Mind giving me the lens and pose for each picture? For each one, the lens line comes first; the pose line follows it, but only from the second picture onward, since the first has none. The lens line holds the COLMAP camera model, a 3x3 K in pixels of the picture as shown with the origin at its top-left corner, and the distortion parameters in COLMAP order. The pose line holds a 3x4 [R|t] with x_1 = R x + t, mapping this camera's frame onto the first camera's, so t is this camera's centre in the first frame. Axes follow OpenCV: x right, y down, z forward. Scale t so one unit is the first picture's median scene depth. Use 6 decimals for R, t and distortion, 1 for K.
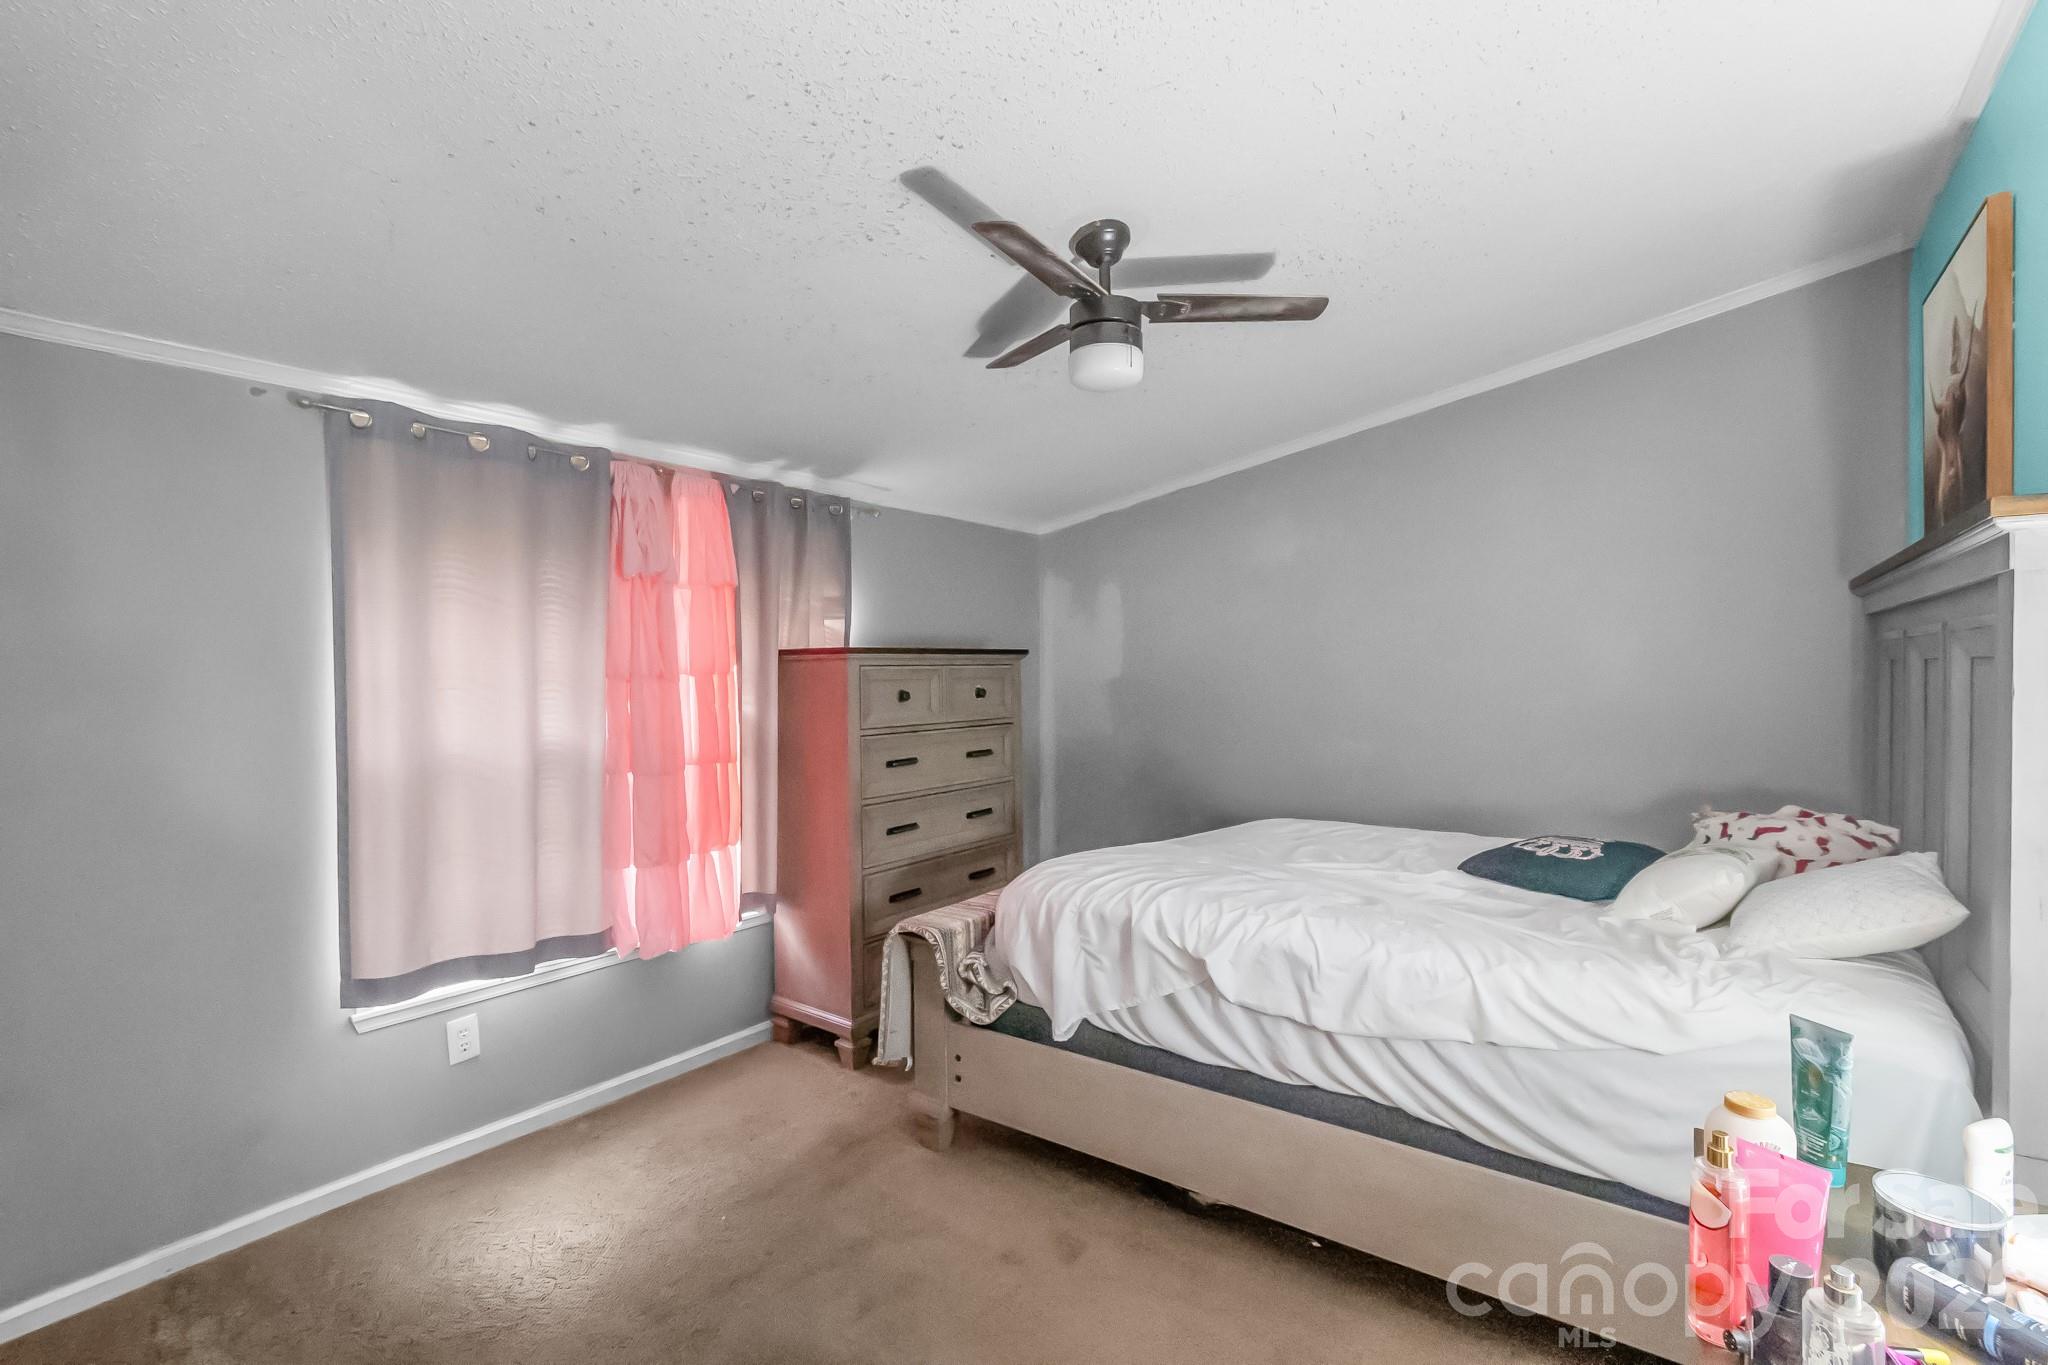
lens RADIAL K [[914.6, 0, 1033.5], [0, 914.6, 685.1], [0, 0, 1]] dist [0.002079, -0.001976]
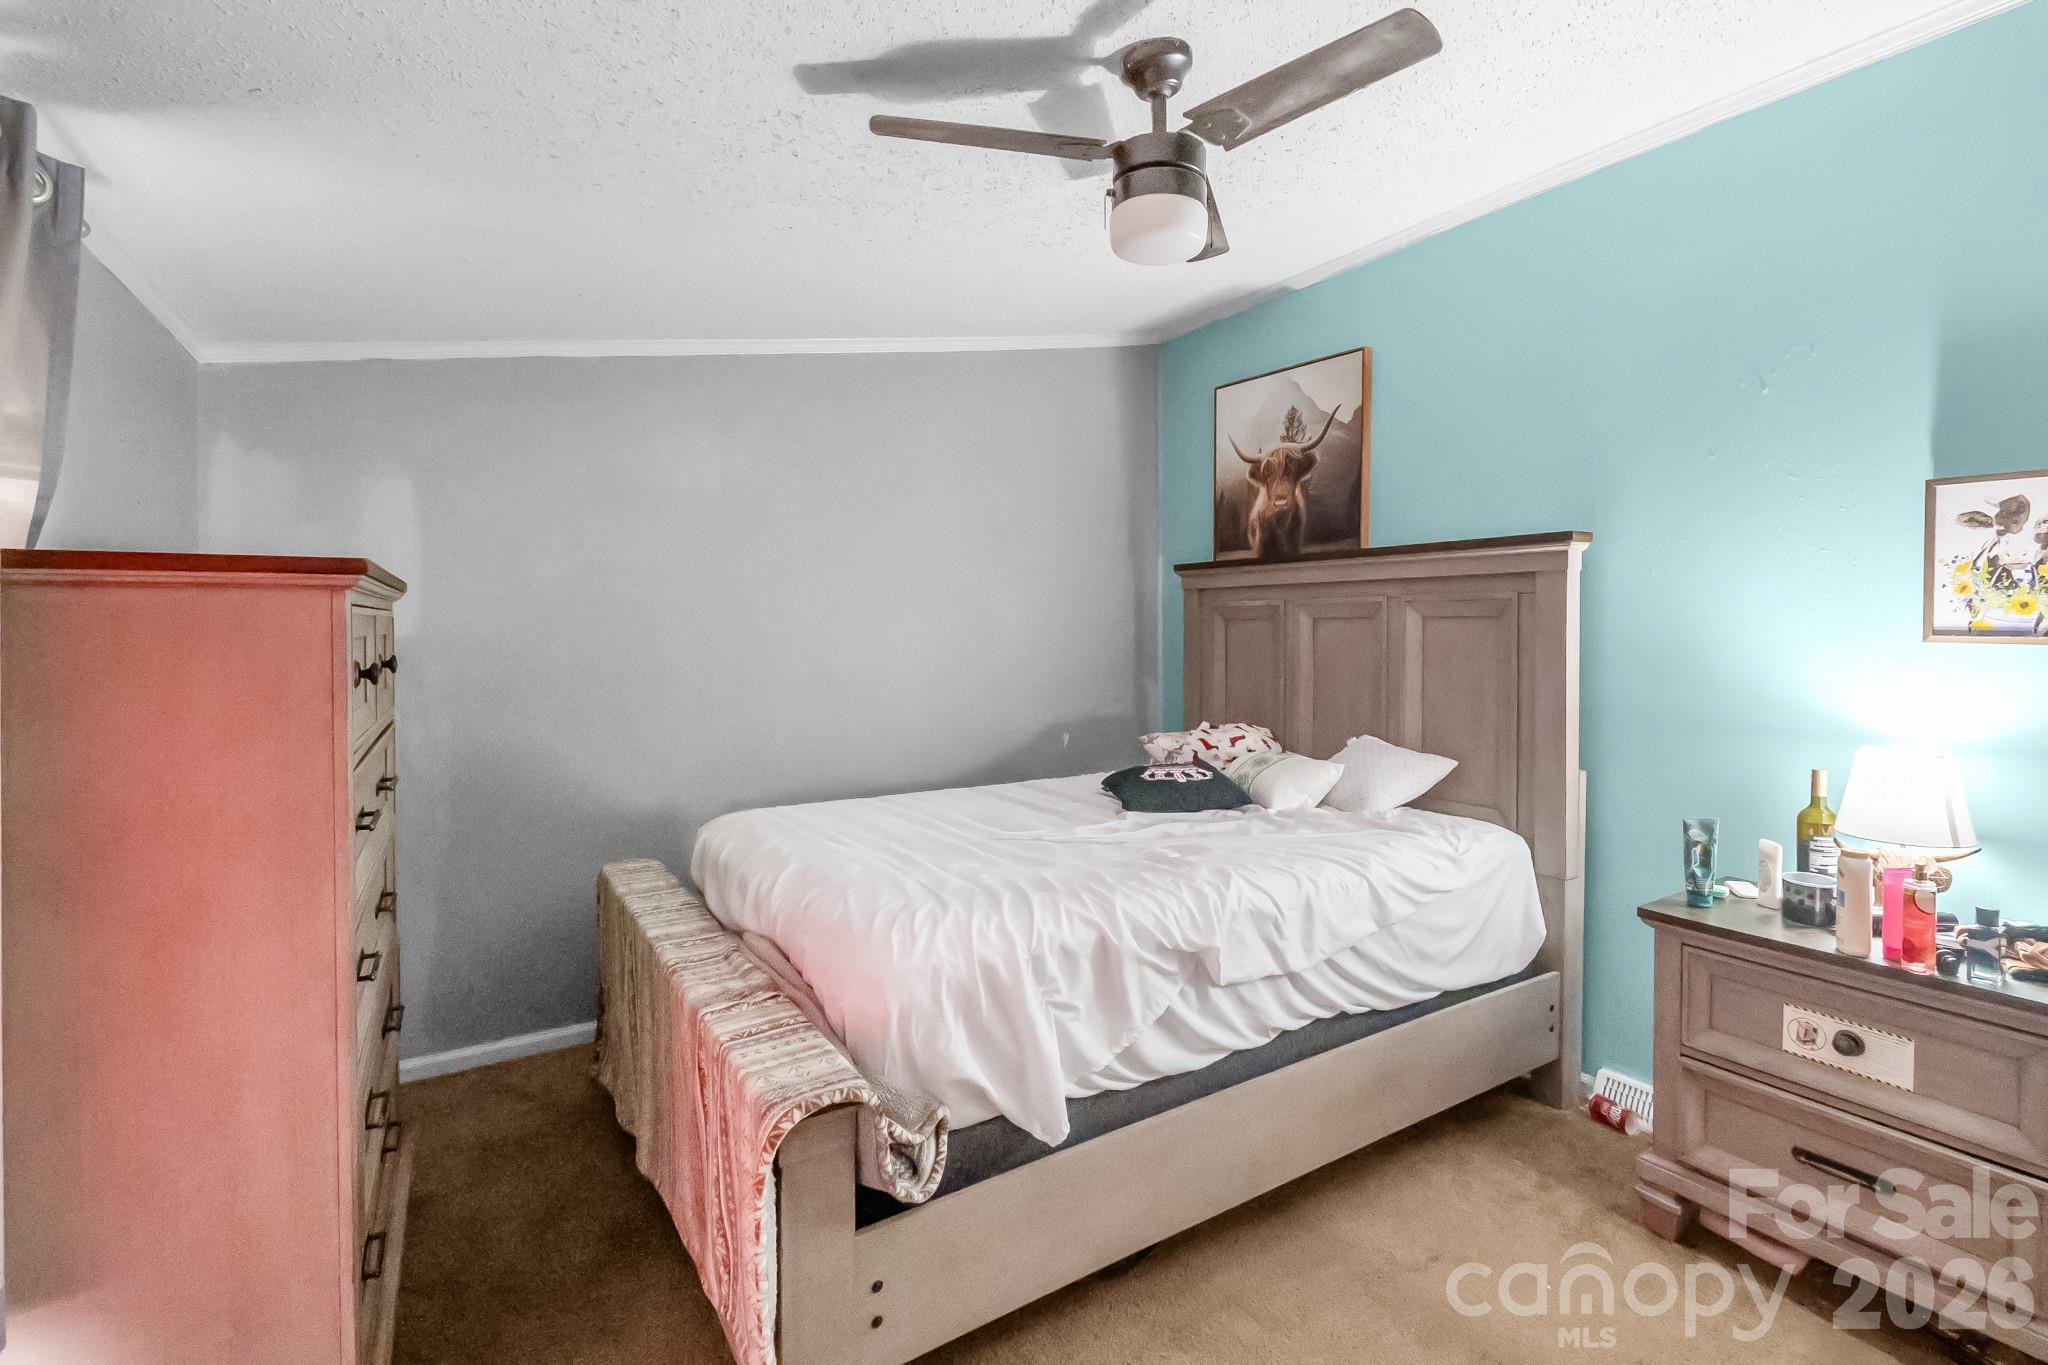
lens RADIAL K [[929.9, 0, 1031.7], [0, 929.9, 635.1], [0, 0, 1]] dist [0.002836, -0.005241]
pose [[0.374676, -0.003552, 0.927149, -0.693857], [0.014193, 0.999897, -0.001905, -0.001571], [-0.927047, 0.013873, 0.374688, 0.805988]]
